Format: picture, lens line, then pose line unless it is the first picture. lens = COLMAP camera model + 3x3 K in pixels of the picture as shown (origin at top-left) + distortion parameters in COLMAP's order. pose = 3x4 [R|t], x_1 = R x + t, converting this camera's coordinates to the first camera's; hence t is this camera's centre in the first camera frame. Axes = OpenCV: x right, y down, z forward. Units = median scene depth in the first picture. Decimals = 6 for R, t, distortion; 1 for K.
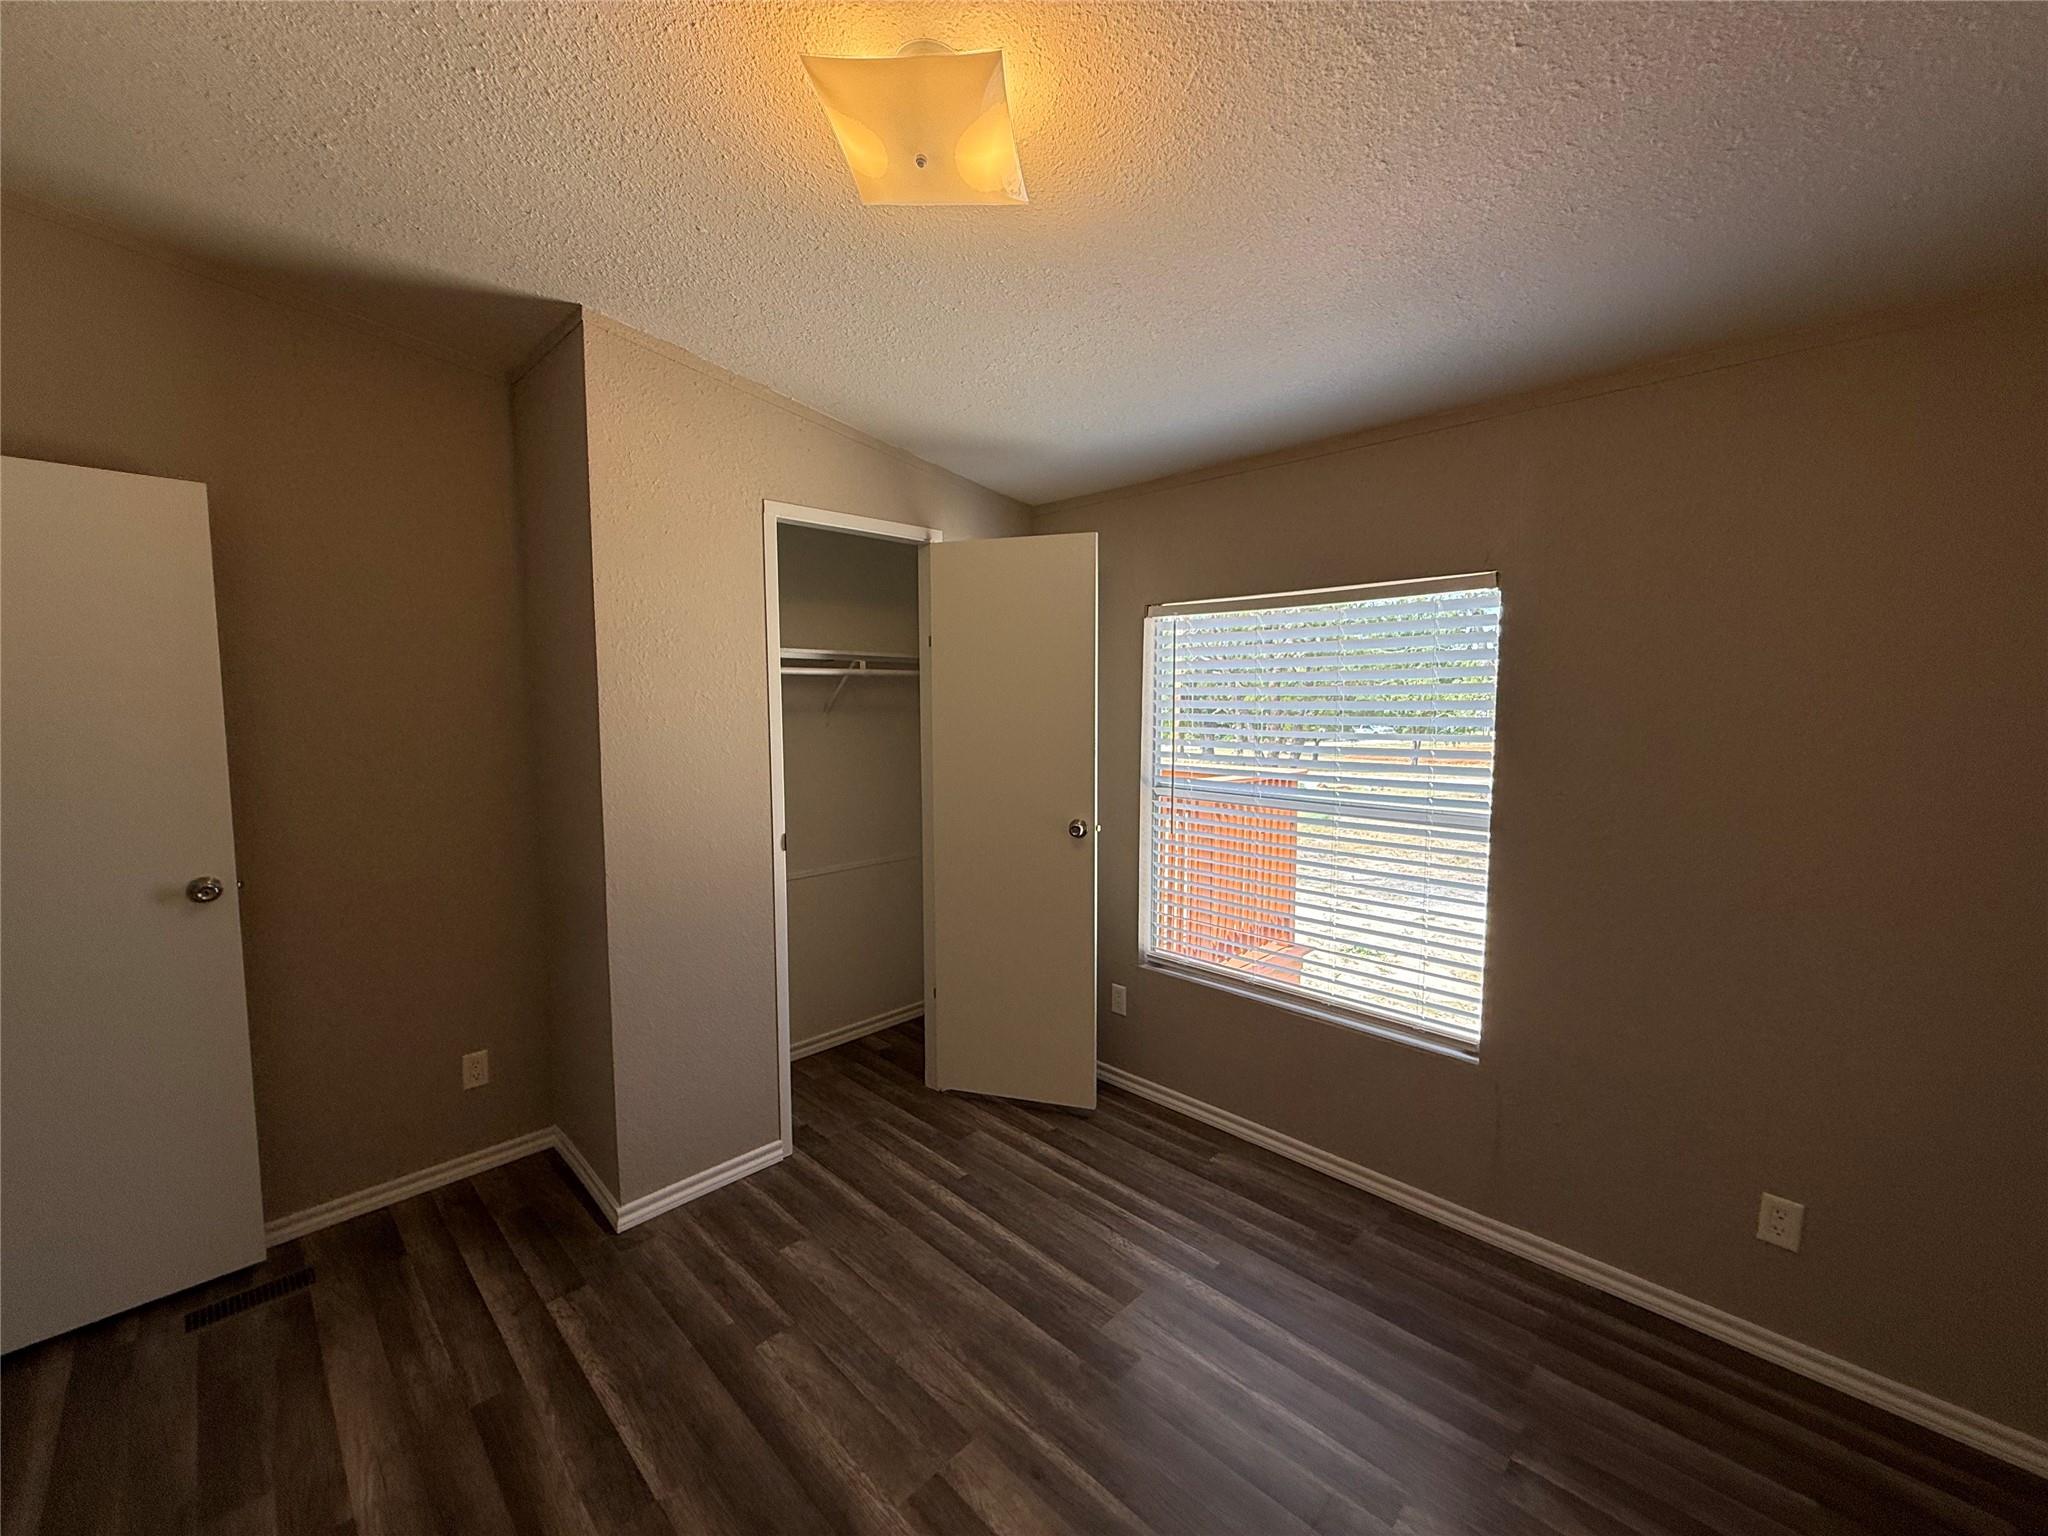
lens RADIAL K [[817.1, 0, 1012.7], [0, 817.1, 770.0], [0, 0, 1]] dist [0.000395, 0.000697]
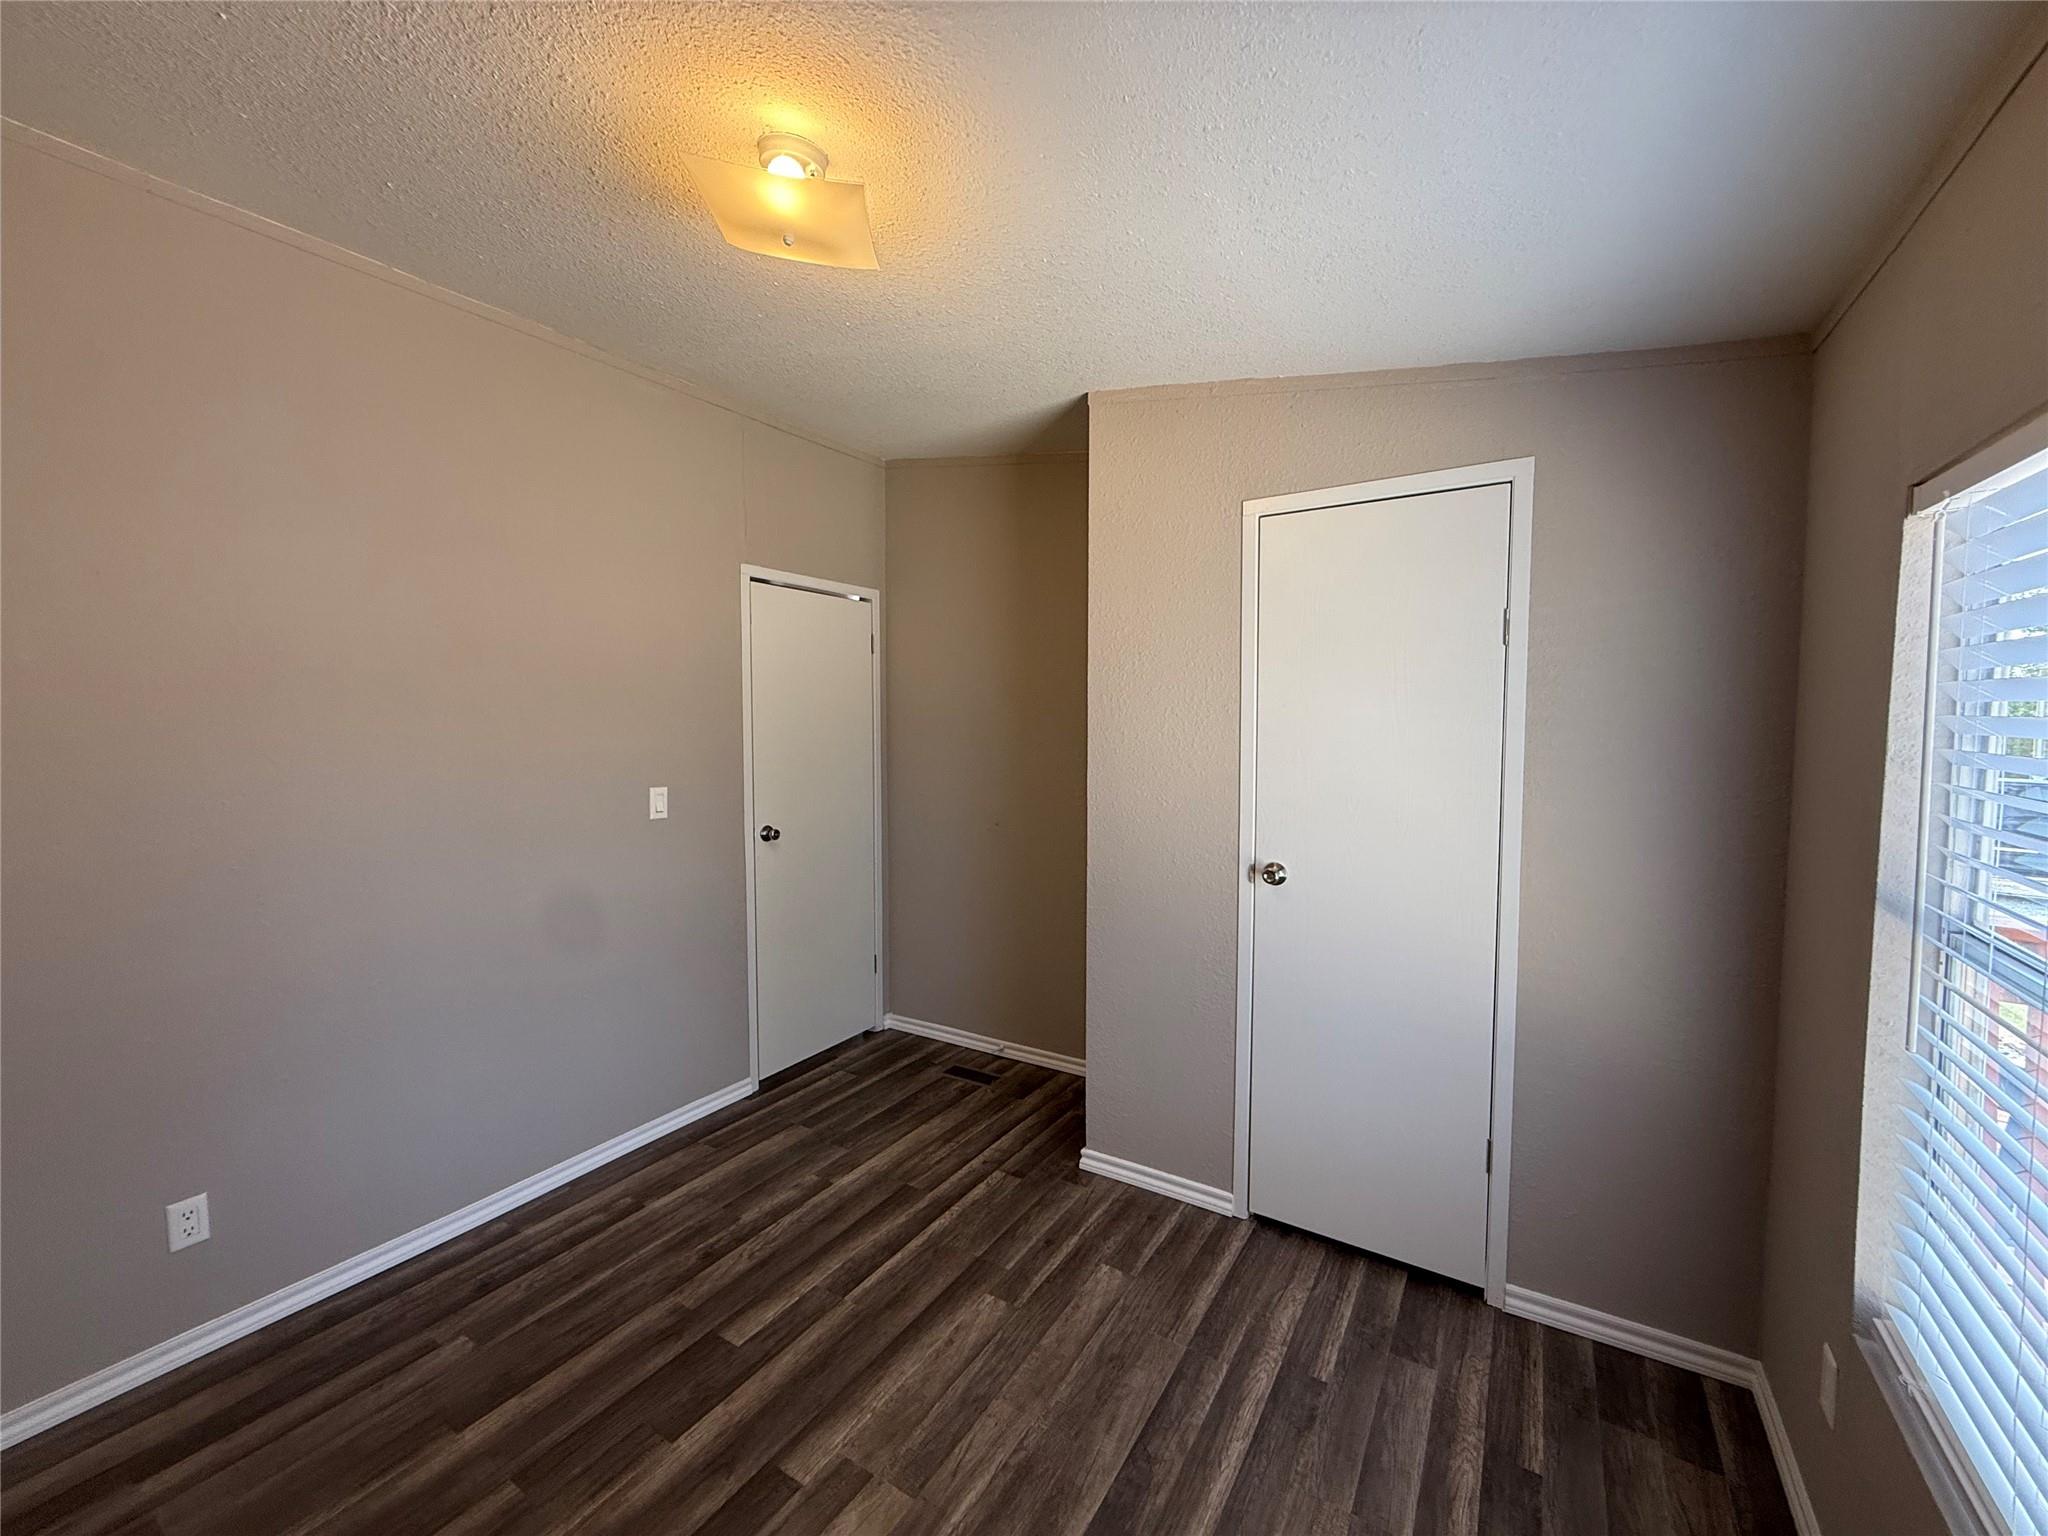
lens RADIAL K [[817.1, 0, 1029.8], [0, 817.1, 772.8], [0, 0, 1]] dist [0.000395, 0.000697]
pose [[0.225843, 0.064157, -0.972049, 0.714761], [-0.082387, 0.995512, 0.046564, -0.059299], [0.970674, 0.069569, 0.230115, 0.723073]]
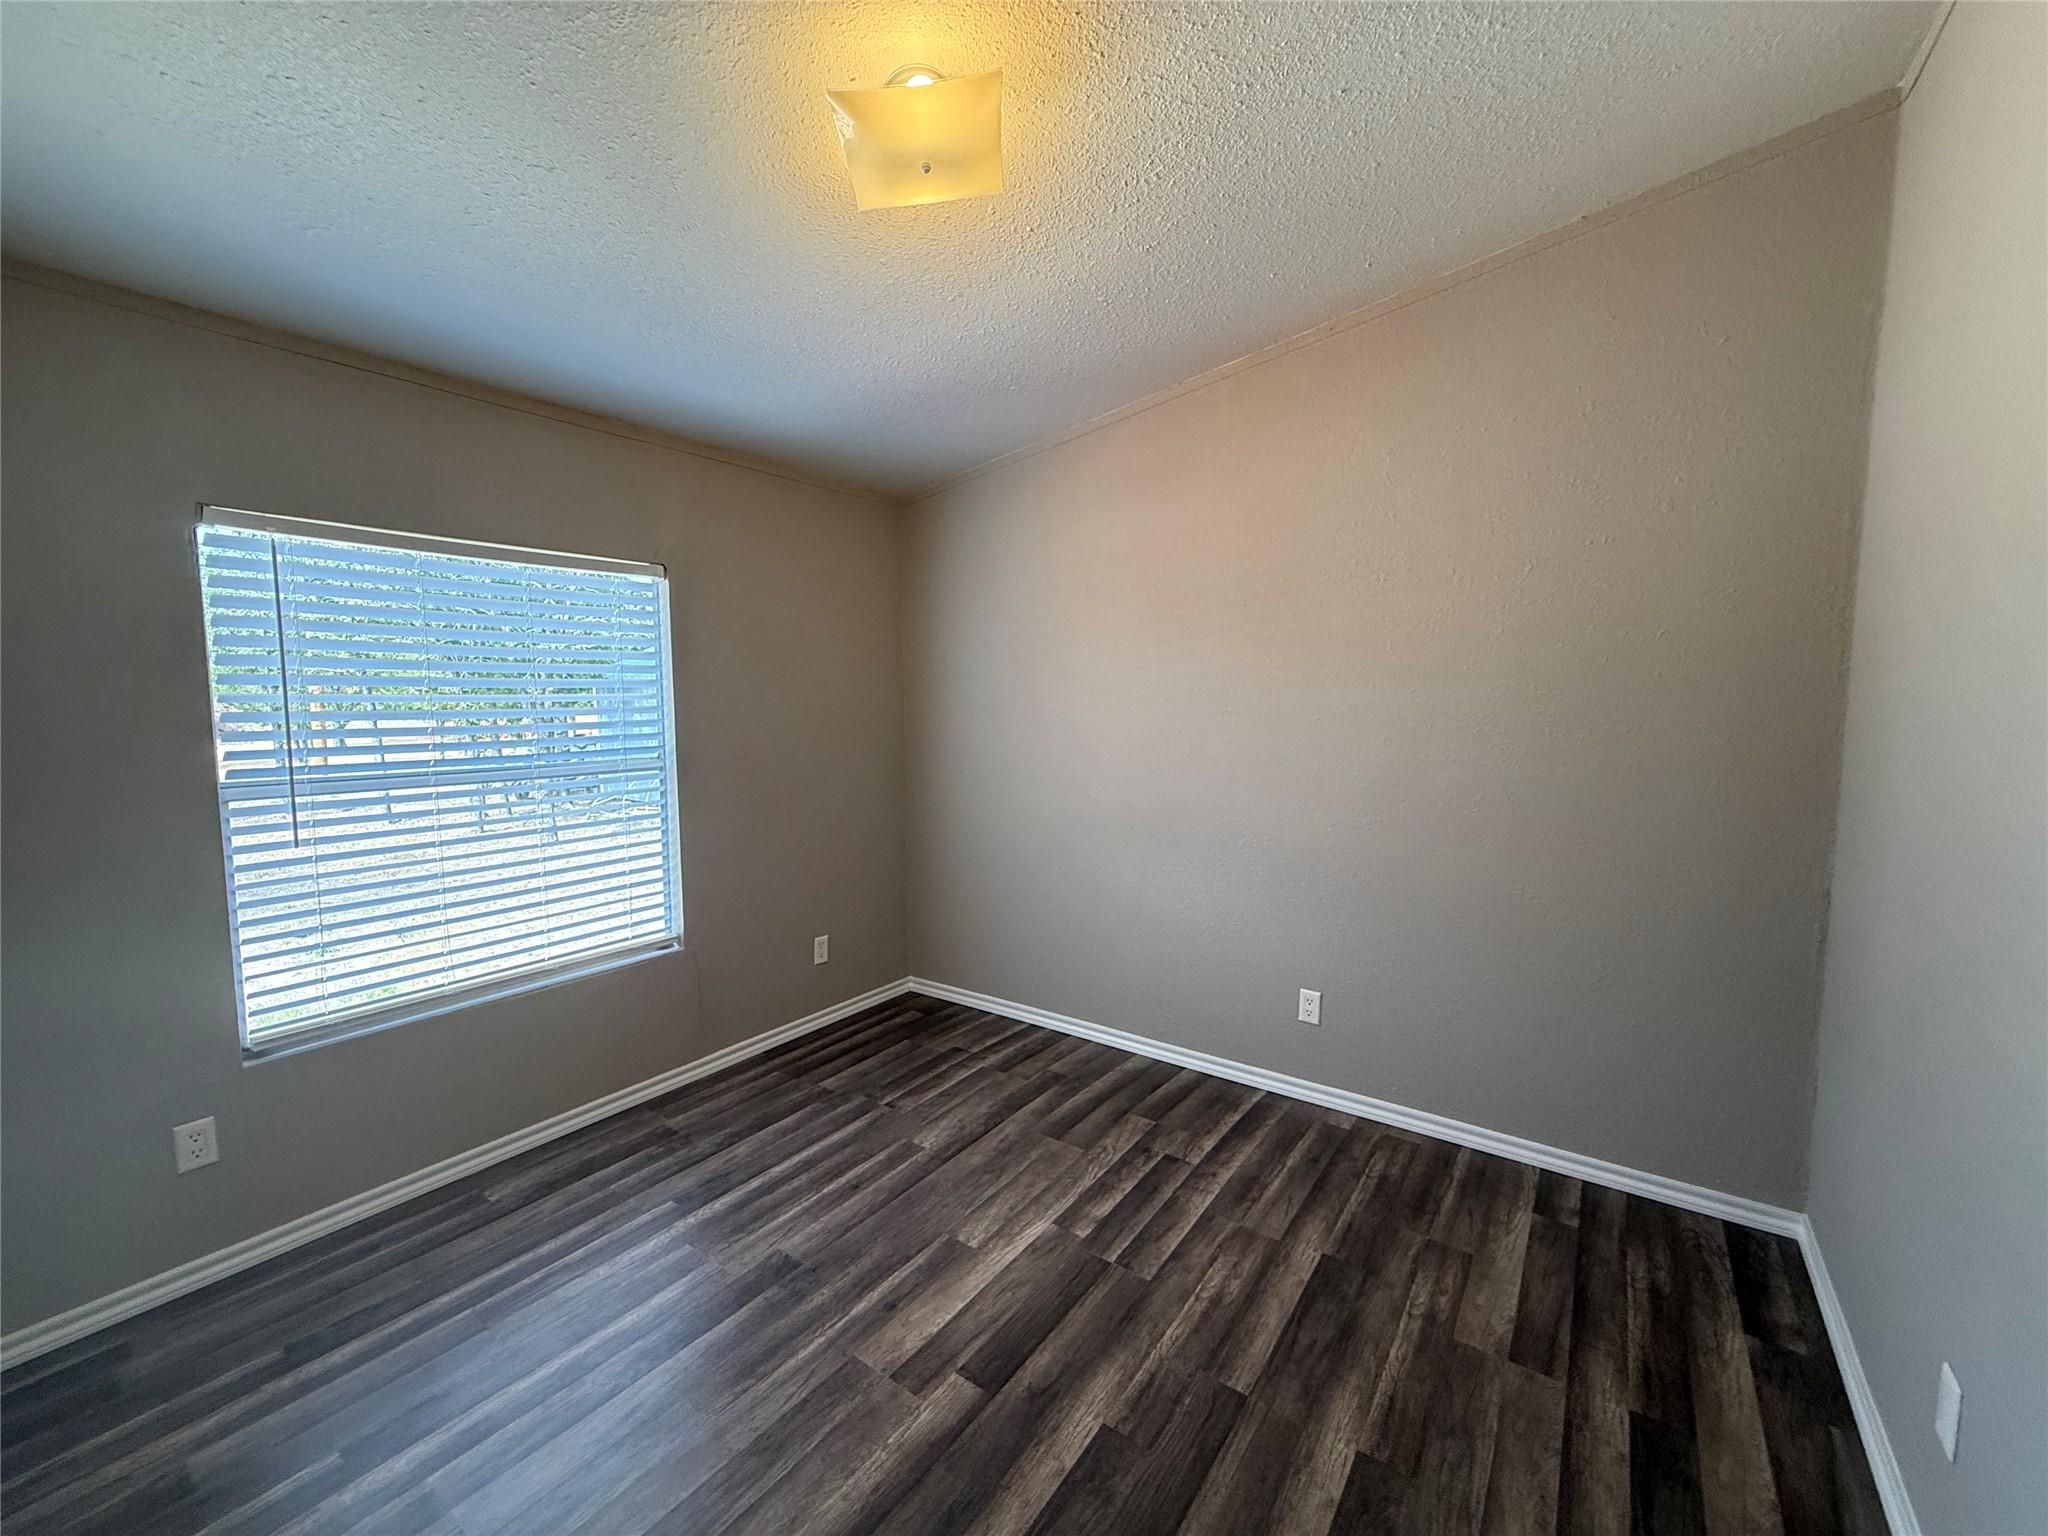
lens RADIAL K [[817.1, 0, 1033.1], [0, 817.1, 754.5], [0, 0, 1]] dist [0.000395, 0.000697]
pose [[-0.165087, -0.068101, 0.983925, -0.886851], [0.093381, 0.992052, 0.084332, -0.000235], [-0.981848, 0.105802, -0.157415, 0.728289]]
